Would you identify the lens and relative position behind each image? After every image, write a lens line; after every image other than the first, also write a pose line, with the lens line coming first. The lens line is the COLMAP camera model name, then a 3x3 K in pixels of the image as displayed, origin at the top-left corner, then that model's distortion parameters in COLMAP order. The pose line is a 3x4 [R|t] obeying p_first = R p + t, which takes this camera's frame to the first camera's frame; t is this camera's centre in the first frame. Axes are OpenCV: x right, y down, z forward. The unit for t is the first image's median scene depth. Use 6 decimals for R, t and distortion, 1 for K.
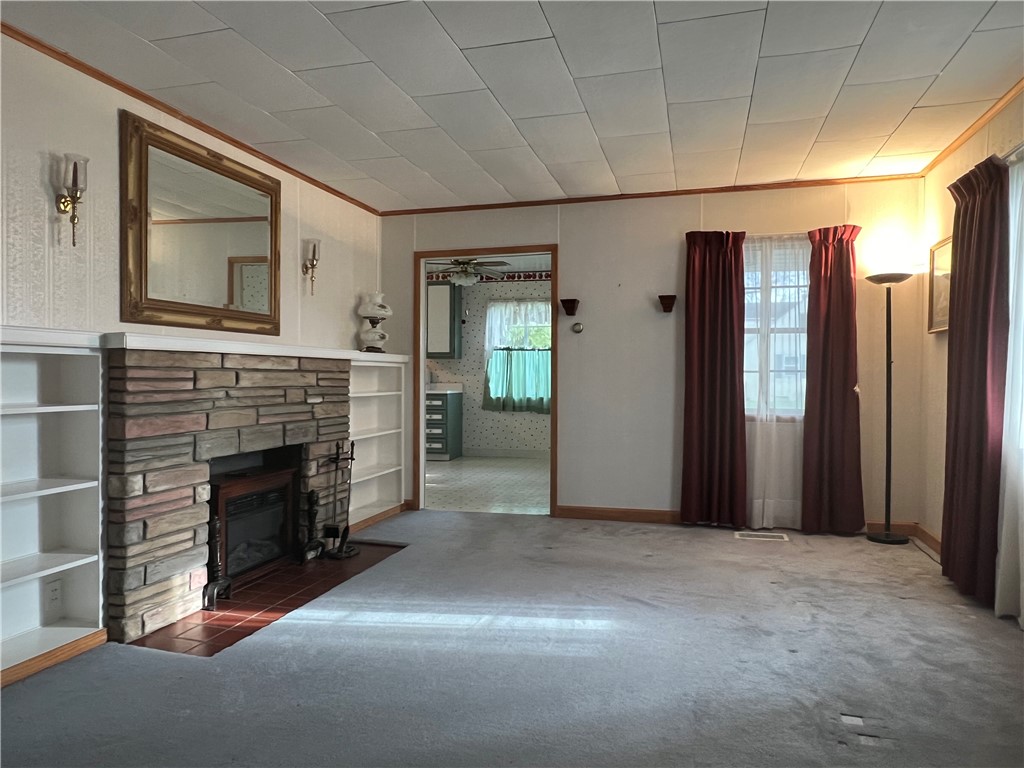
lens RADIAL K [[689.5, 0, 508.6], [0, 689.5, 385.8], [0, 0, 1]] dist [0.001018, -0.000884]
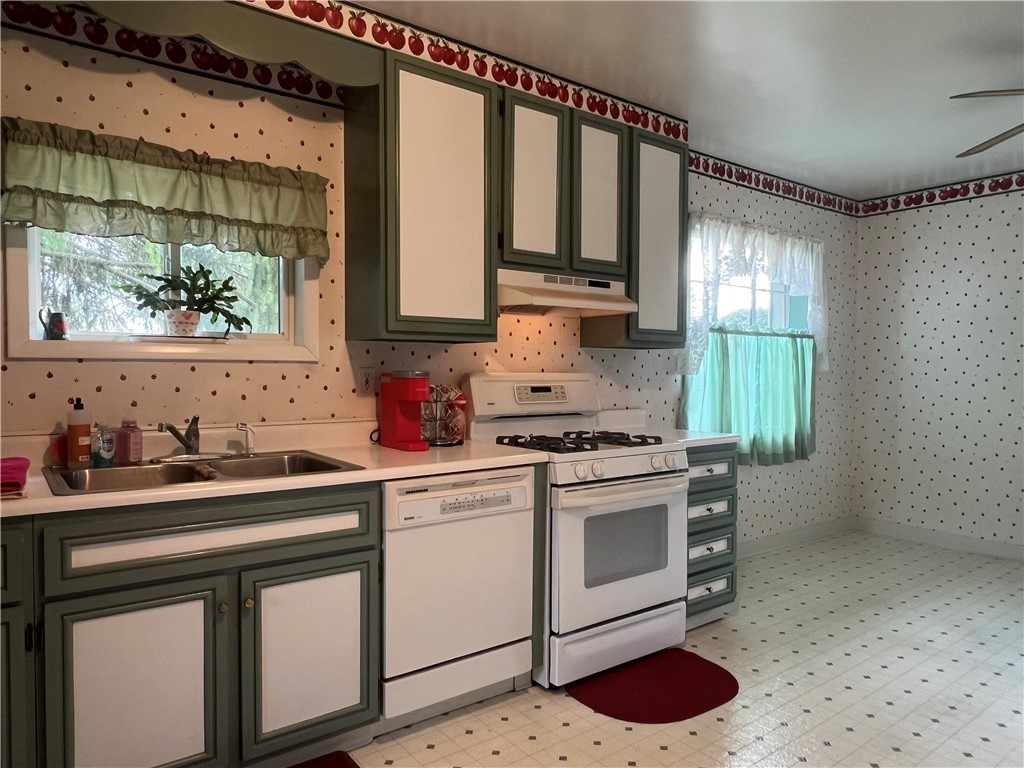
lens RADIAL K [[688.6, 0, 504.4], [0, 688.6, 388.0], [0, 0, 1]] dist [0.004169, -0.003165]
pose [[0.617087, -0.021456, 0.786602, -1.084205], [0.007074, 0.999739, 0.021720, -0.064335], [-0.786863, -0.007839, 0.617078, 2.045364]]
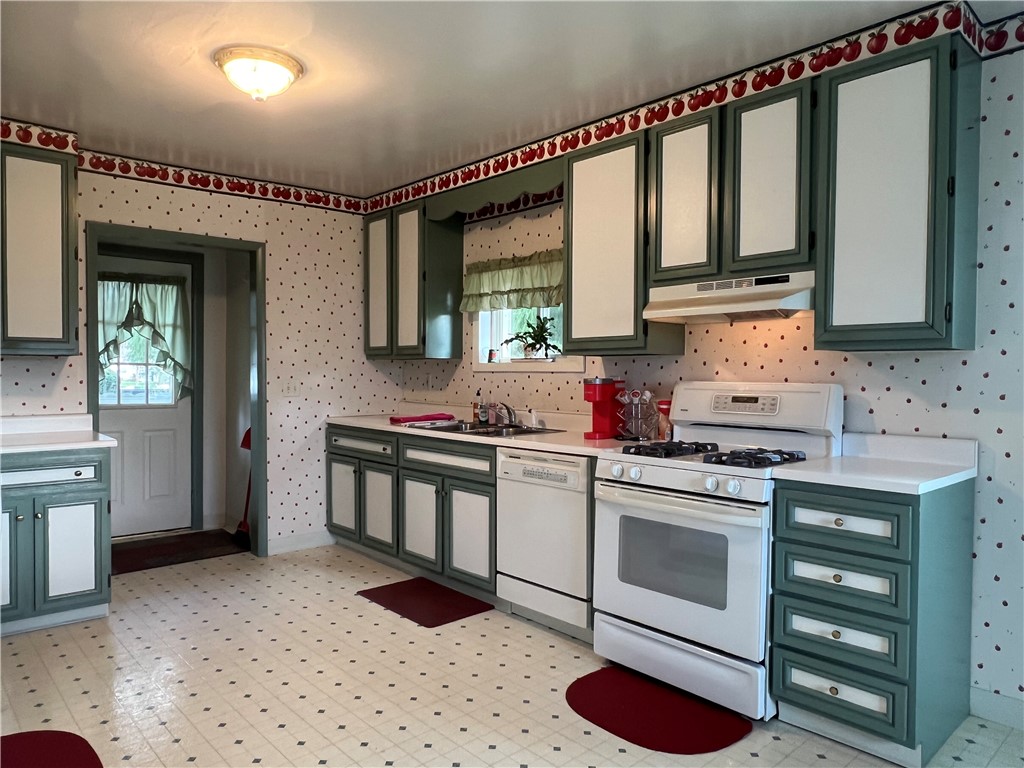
lens RADIAL K [[689.5, 0, 508.6], [0, 689.5, 385.8], [0, 0, 1]] dist [0.001018, -0.000884]
pose [[0.840579, 0.013966, -0.541510, -0.187558], [-0.014567, 0.999889, 0.003176, -0.058519], [0.541494, 0.005219, 0.840689, 1.710648]]
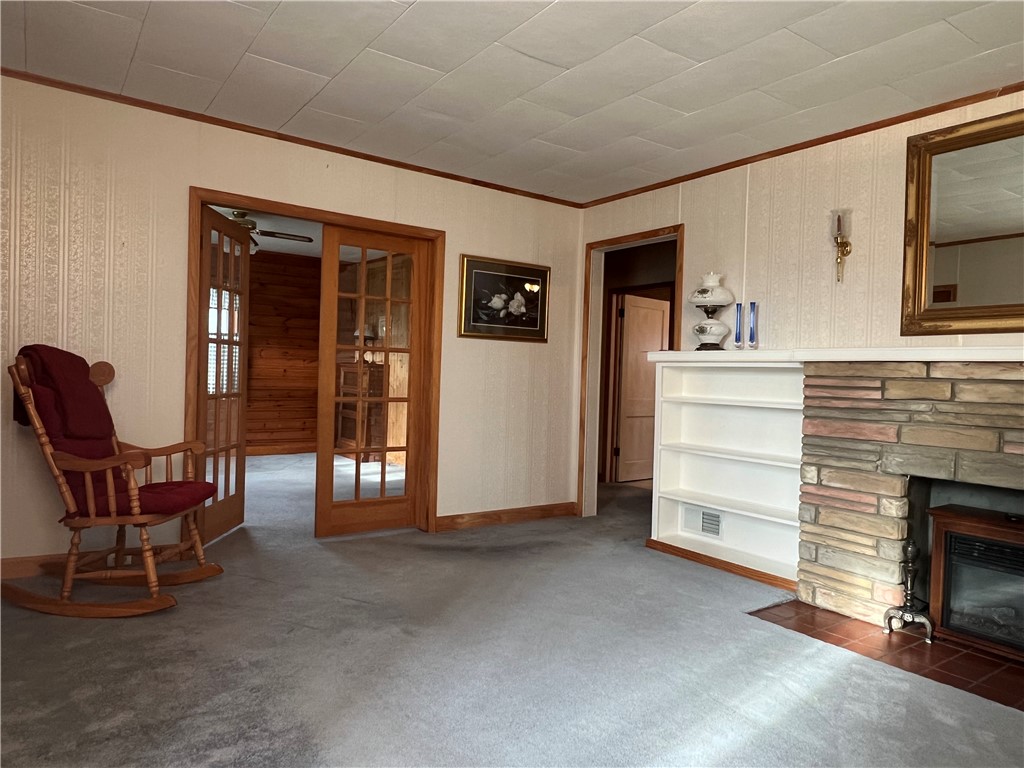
lens RADIAL K [[695.9, 0, 506.1], [0, 695.9, 385.0], [0, 0, 1]] dist [0.003751, -0.001069]
pose [[-0.627899, -0.012671, -0.778192, 0.582805], [-0.045335, 0.998765, 0.020317, -0.009529], [0.776973, 0.048036, -0.627698, 1.056175]]
